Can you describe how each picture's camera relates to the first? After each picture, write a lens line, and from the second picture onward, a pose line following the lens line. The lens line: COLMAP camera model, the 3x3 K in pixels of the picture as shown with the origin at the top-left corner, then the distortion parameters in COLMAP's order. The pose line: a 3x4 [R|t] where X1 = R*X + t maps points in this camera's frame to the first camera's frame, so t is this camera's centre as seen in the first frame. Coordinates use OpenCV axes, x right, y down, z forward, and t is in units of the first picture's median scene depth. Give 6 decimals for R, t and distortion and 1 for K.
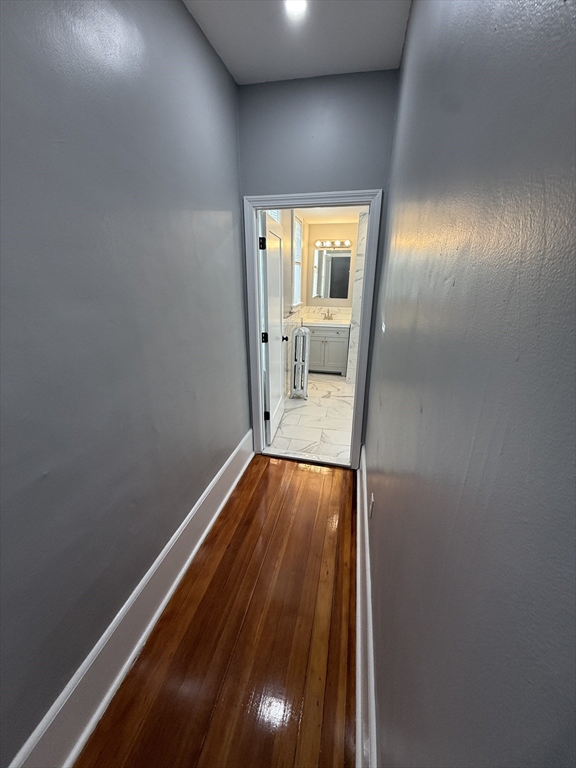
lens RADIAL K [[305.2, 0, 284.6], [0, 305.2, 382.7], [0, 0, 1]] dist [-0.001704, -0.000027]
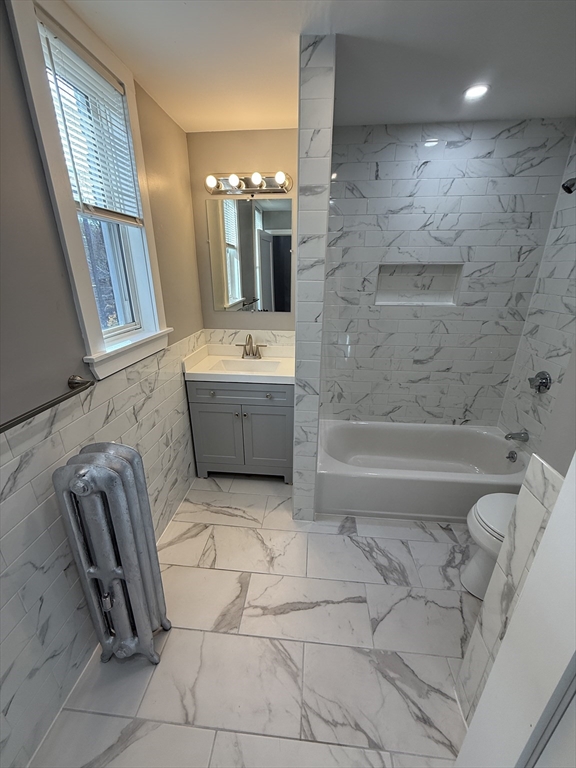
lens RADIAL K [[305.2, 0, 286.2], [0, 305.2, 382.3], [0, 0, 1]] dist [-0.001704, -0.000027]
pose [[0.991332, -0.046875, 0.122732, 0.147130], [0.044187, 0.998722, 0.024528, -0.192626], [-0.123725, -0.018892, 0.992137, 0.578596]]
